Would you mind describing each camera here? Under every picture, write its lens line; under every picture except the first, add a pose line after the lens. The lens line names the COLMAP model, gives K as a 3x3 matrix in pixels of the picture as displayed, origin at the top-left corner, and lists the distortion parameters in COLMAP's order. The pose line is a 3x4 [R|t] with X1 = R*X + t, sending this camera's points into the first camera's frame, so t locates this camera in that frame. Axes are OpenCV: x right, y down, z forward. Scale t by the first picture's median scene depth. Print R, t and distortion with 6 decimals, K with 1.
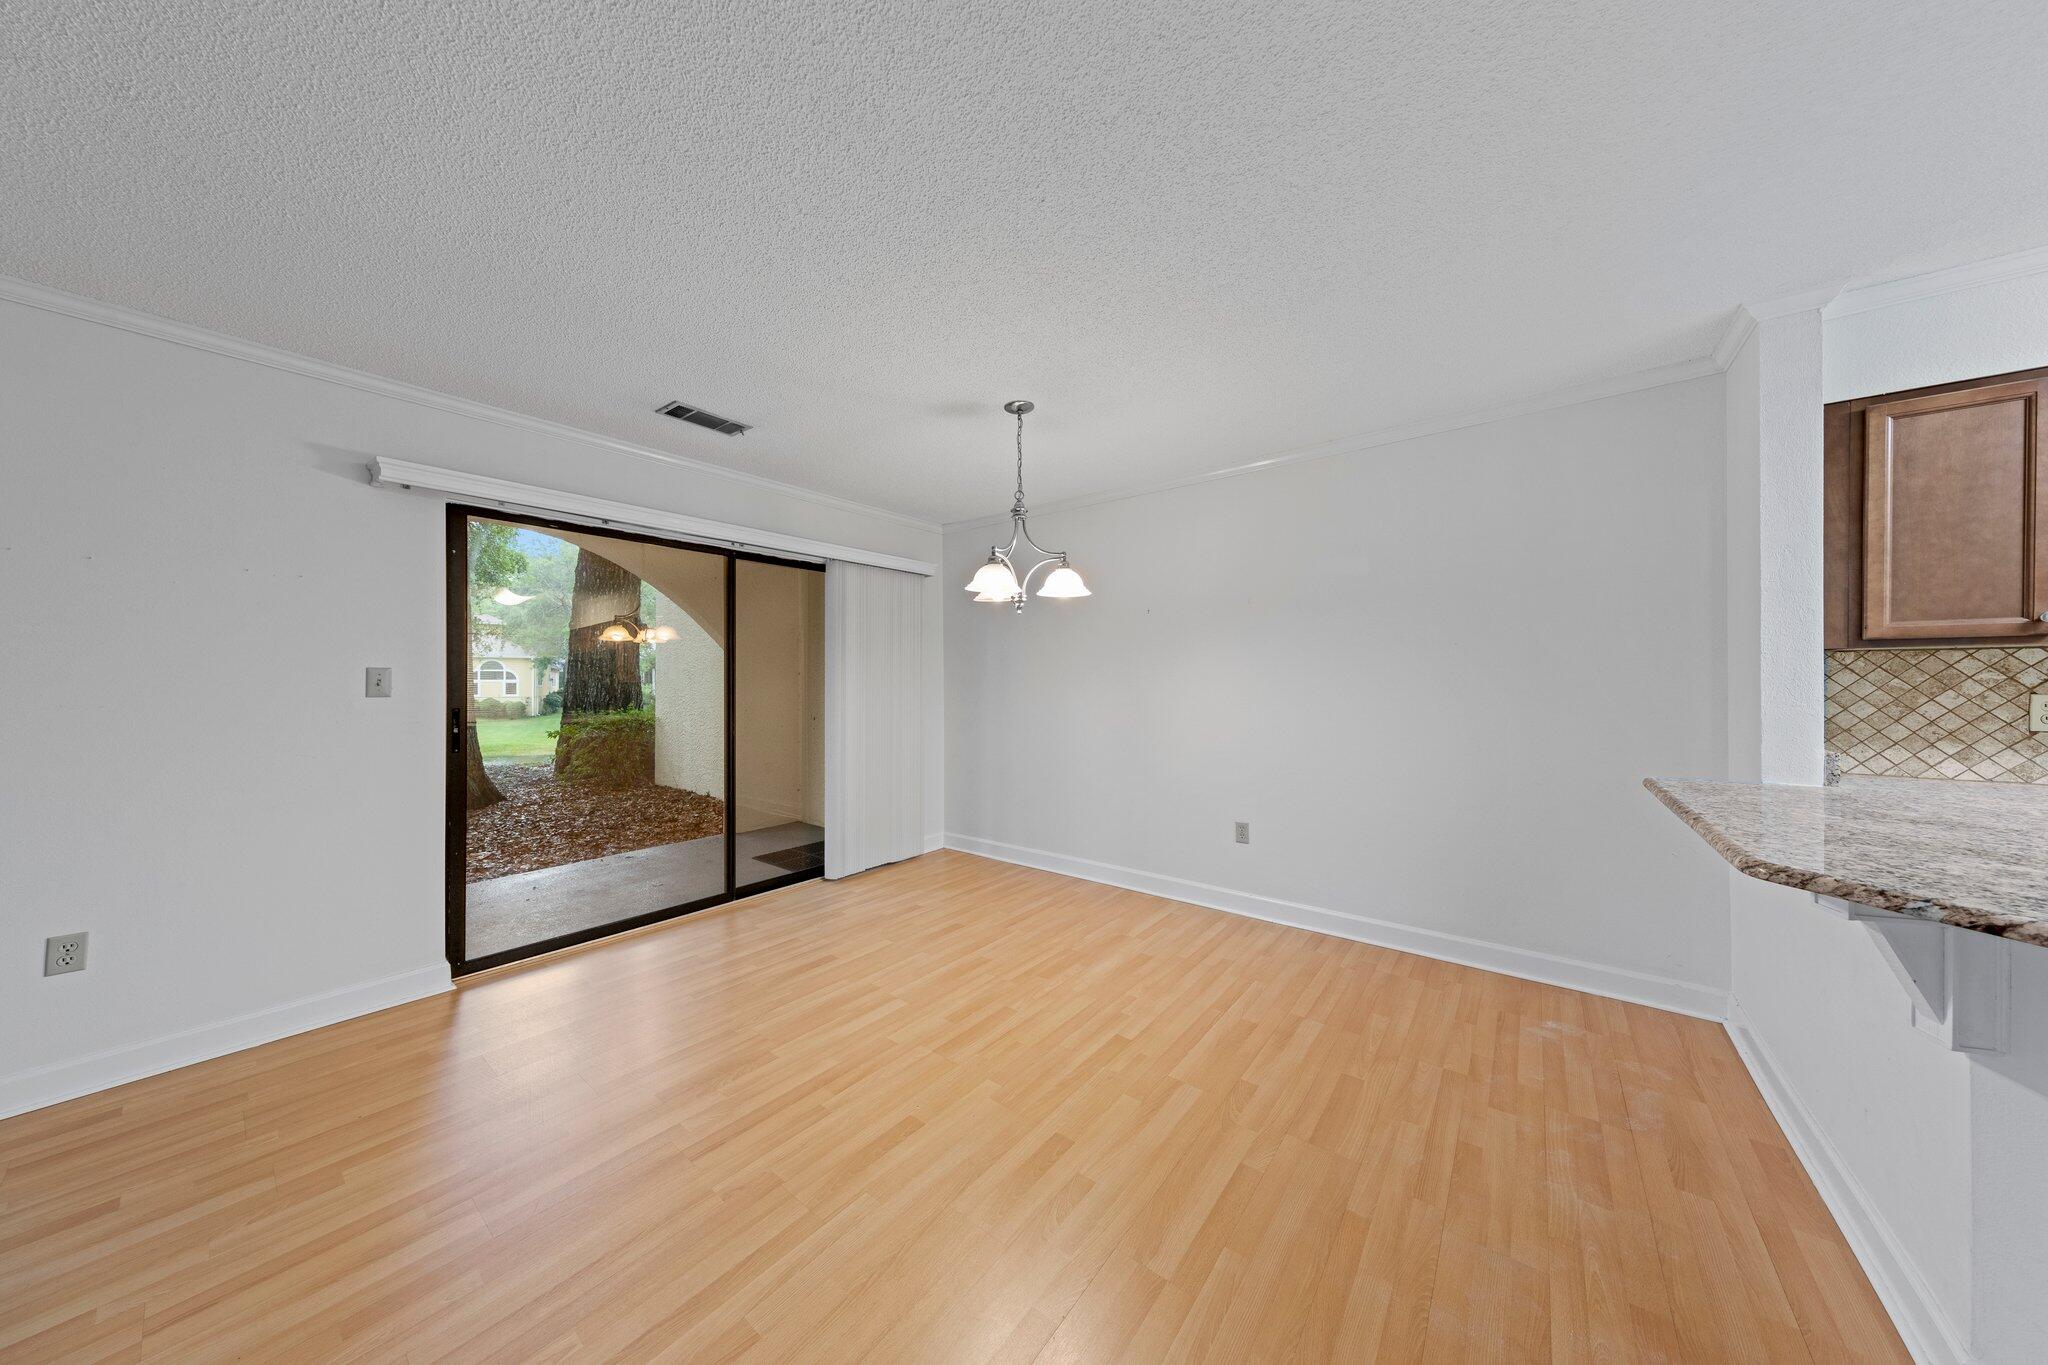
lens RADIAL K [[648.1, 0, 1020.4], [0, 648.1, 683.9], [0, 0, 1]] dist [0.002584, -0.000083]
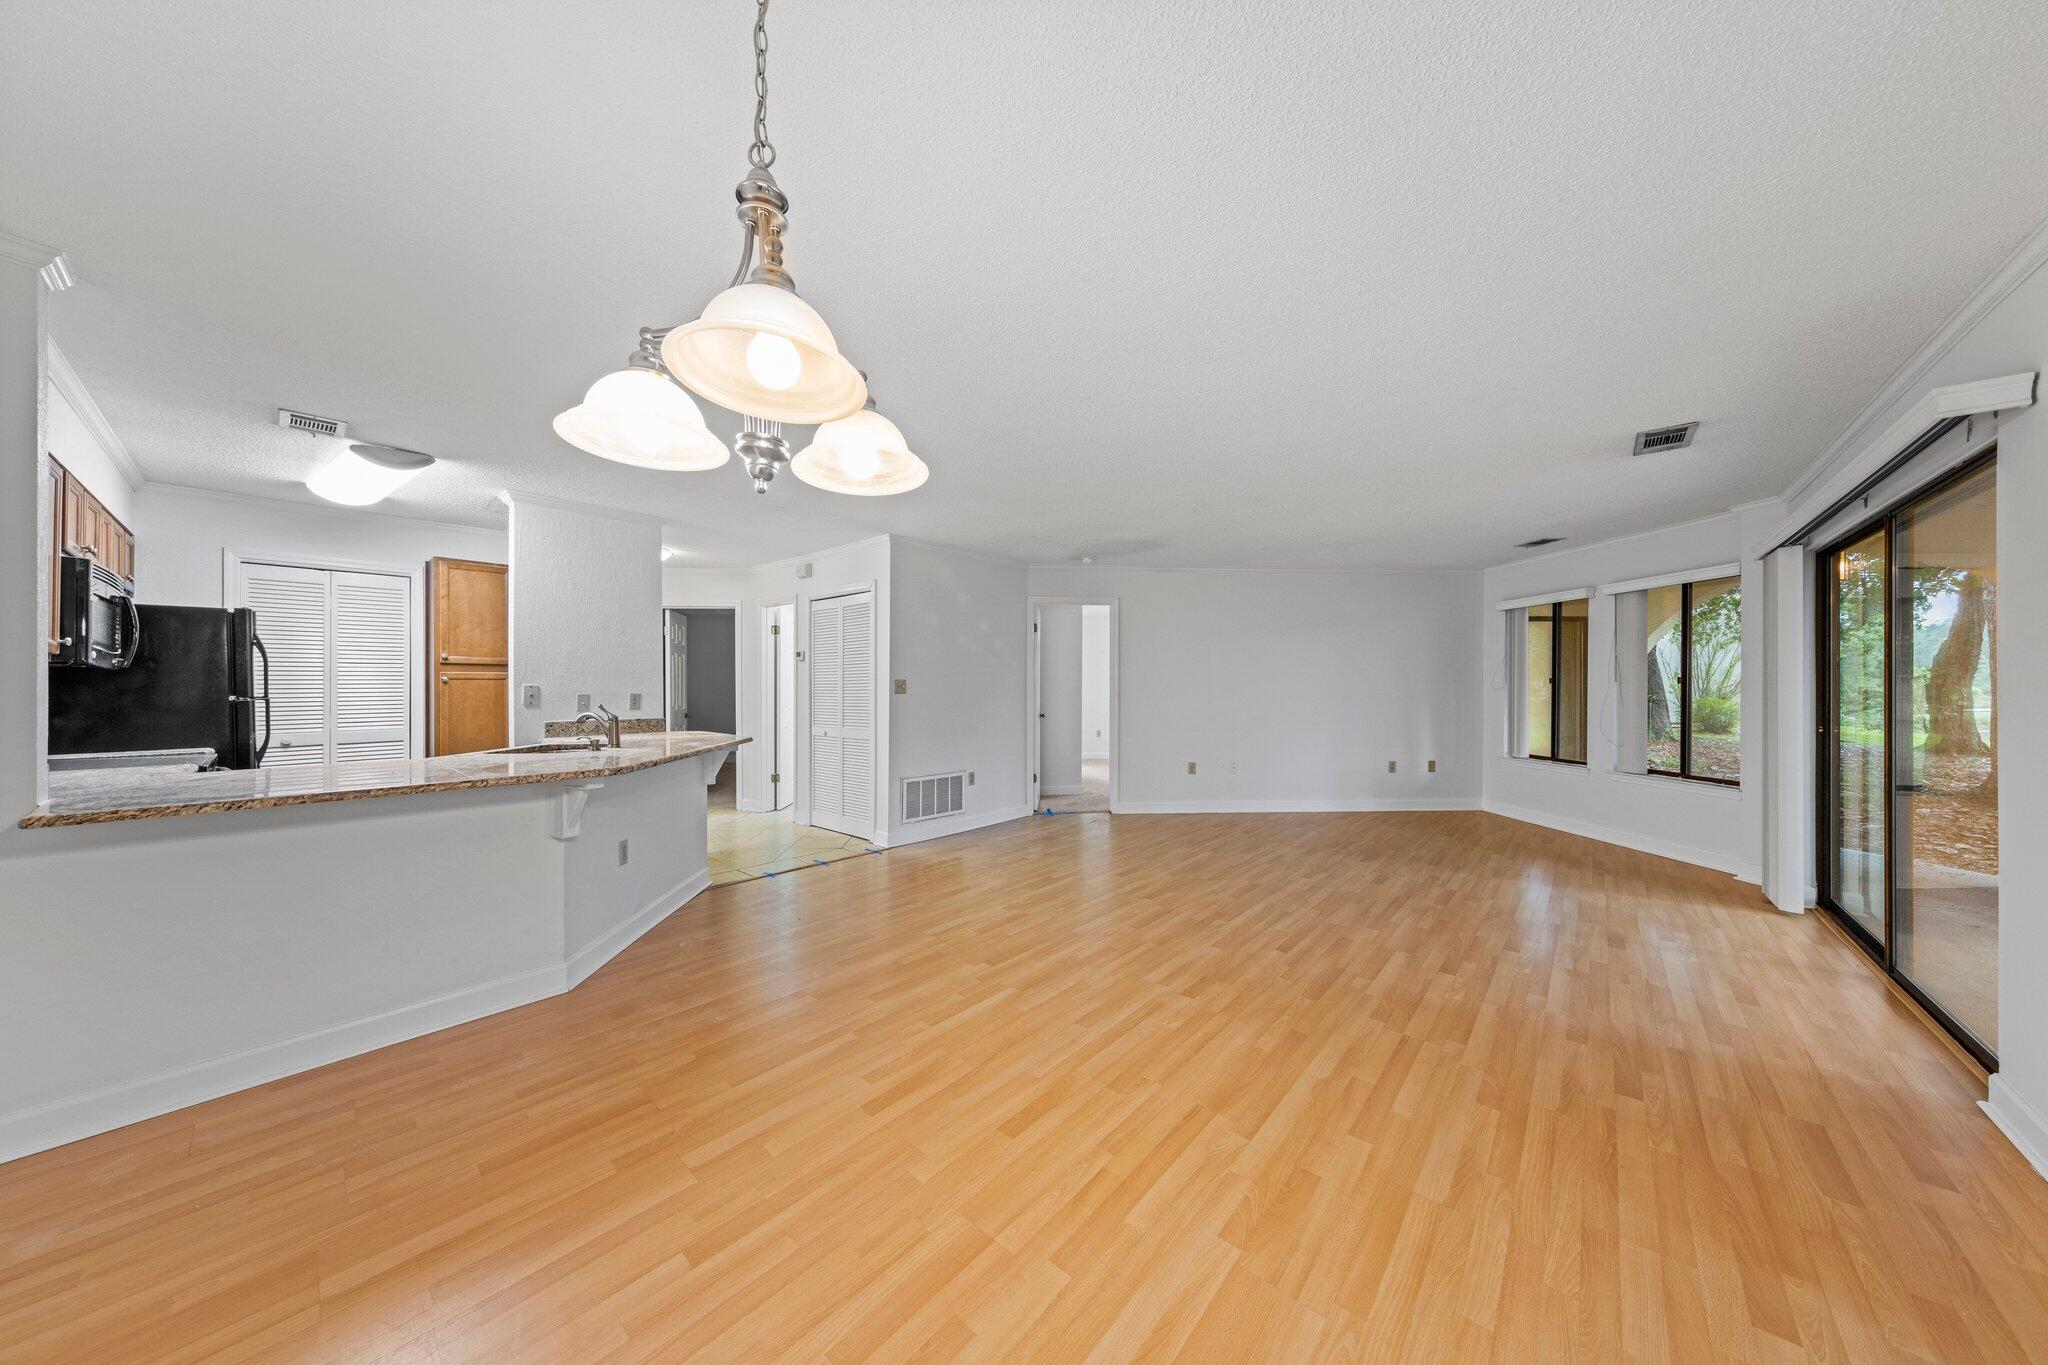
lens RADIAL K [[643.8, 0, 1024.7], [0, 643.8, 687.5], [0, 0, 1]] dist [0.006820, -0.000056]
pose [[-0.998454, 0.003135, 0.055489, -0.177480], [0.003560, 0.999965, 0.007559, -0.005549], [-0.055463, 0.007745, -0.998431, 1.431615]]
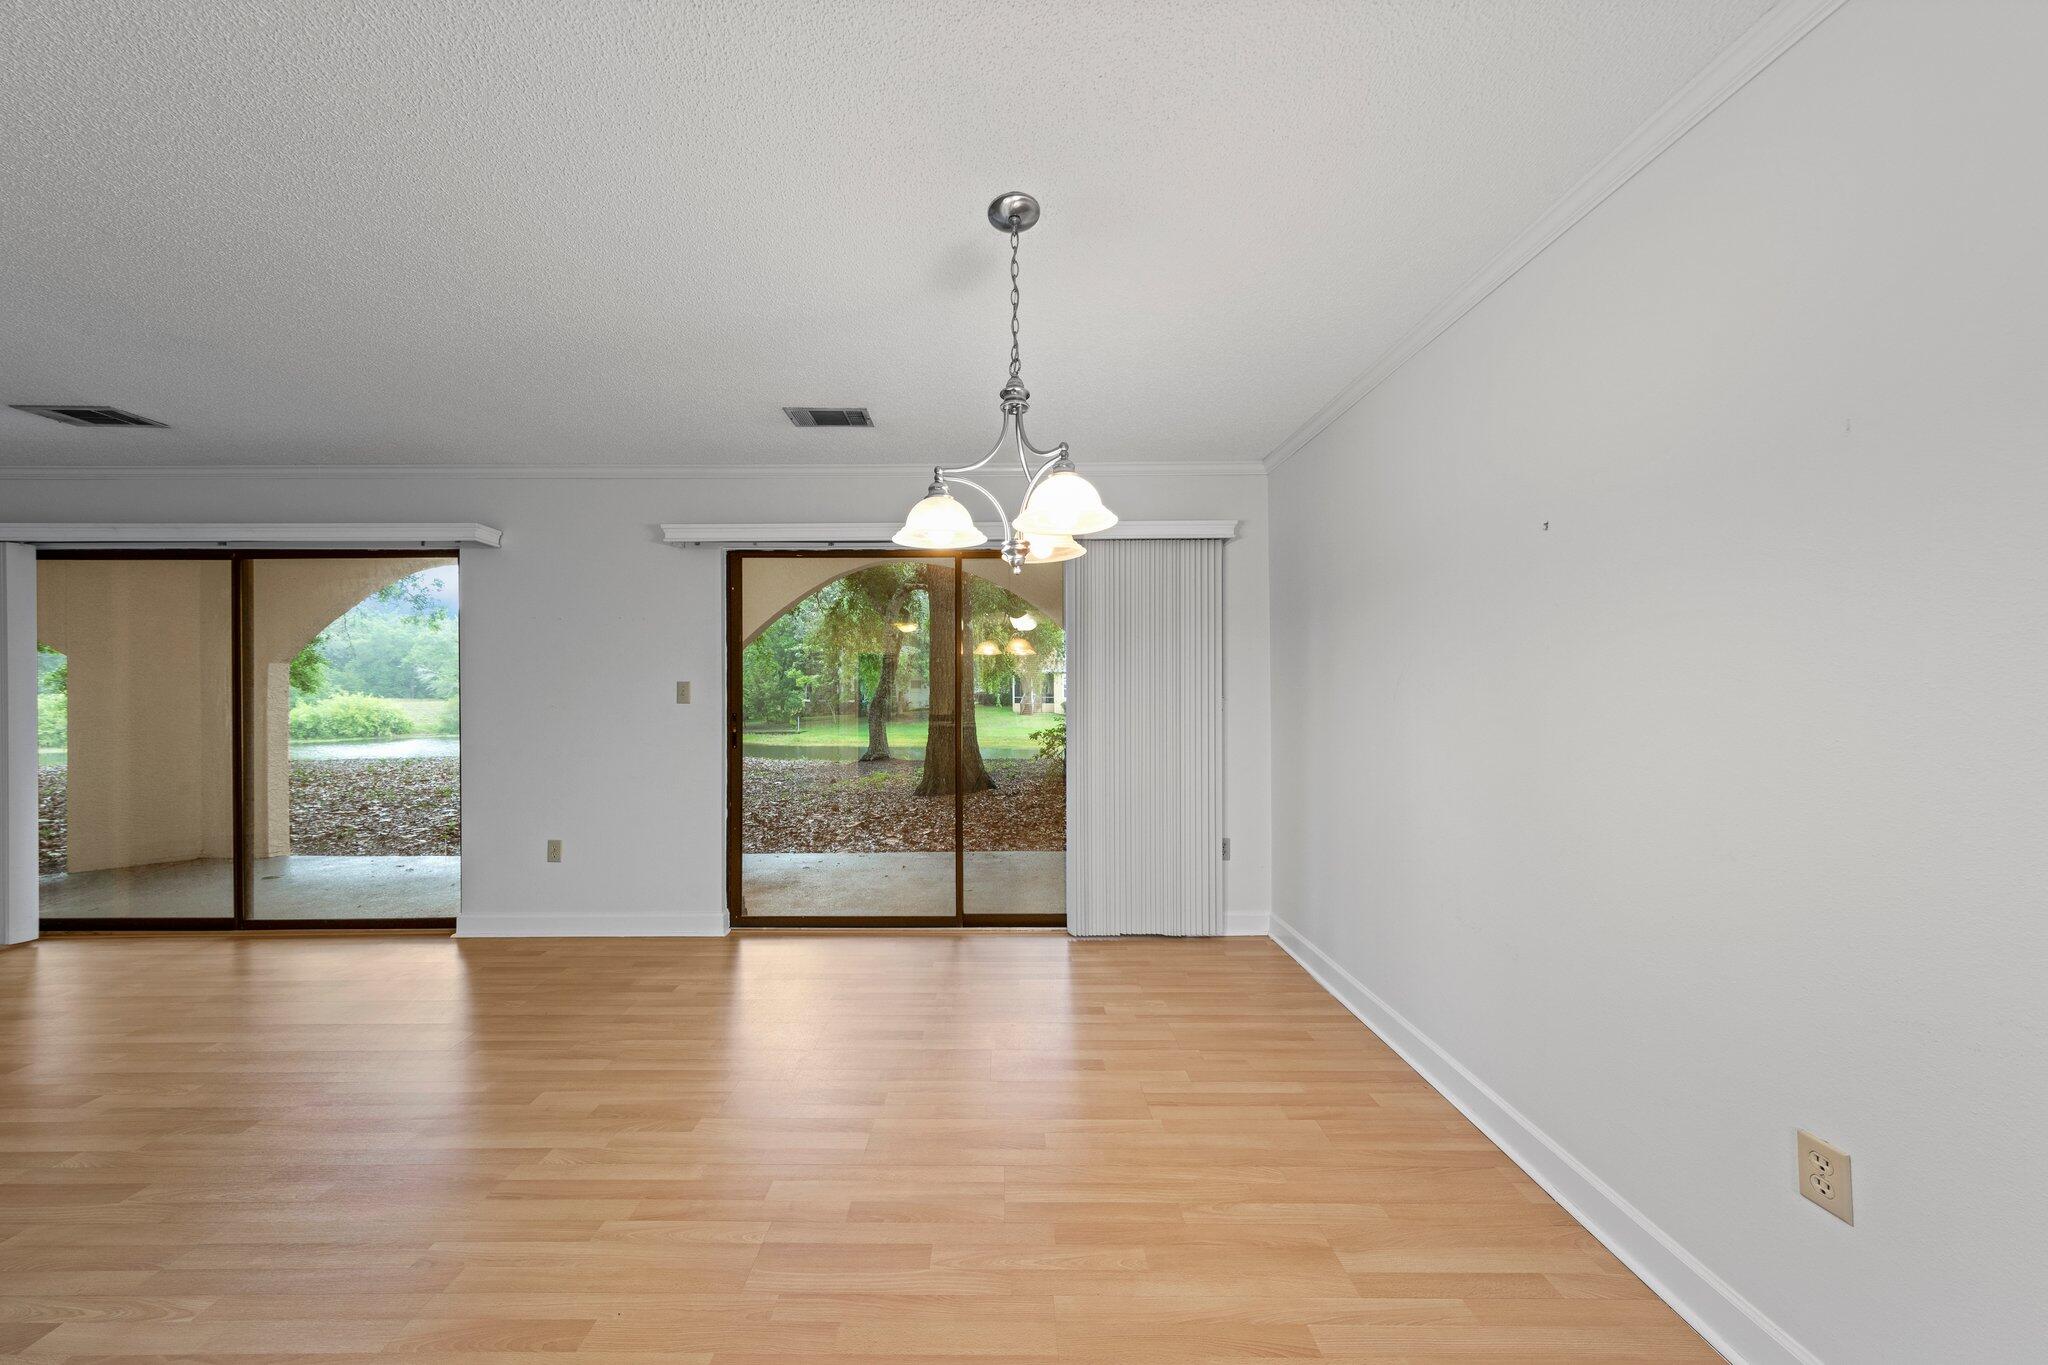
lens RADIAL K [[657.1, 0, 997.1], [0, 657.1, 688.8], [0, 0, 1]] dist [0.002194, 0.000039]
pose [[0.608910, -0.003807, -0.793230, 0.478001], [0.000612, 0.999990, -0.004330, -0.002692], [0.793239, 0.002151, 0.608907, 0.671001]]
